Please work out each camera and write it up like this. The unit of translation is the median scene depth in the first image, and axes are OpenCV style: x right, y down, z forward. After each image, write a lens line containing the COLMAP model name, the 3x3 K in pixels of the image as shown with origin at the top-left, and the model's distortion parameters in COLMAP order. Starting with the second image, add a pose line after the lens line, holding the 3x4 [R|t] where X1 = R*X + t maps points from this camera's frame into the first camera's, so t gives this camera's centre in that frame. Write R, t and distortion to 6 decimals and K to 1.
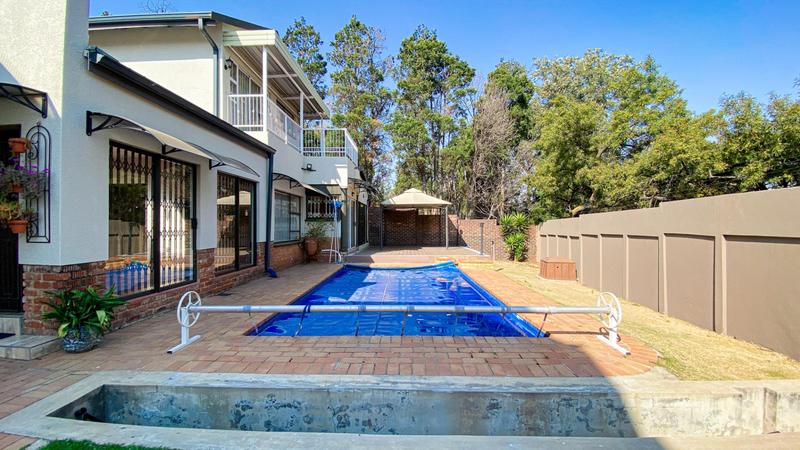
lens RADIAL K [[323.5, 0, 400.0], [0, 323.5, 225.0], [0, 0, 1]] dist [-0.005446, -0.000891]
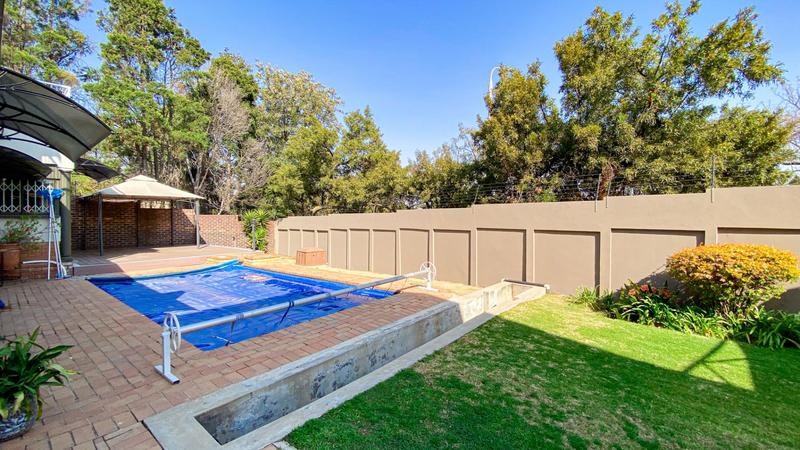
lens RADIAL K [[323.5, 0, 400.0], [0, 323.5, 225.0], [0, 0, 1]] dist [-0.005446, -0.000891]
pose [[0.592573, -0.012344, 0.805422, -0.380551], [-0.005741, 0.999792, 0.019547, -0.017334], [-0.805496, -0.016207, 0.592379, 0.004338]]
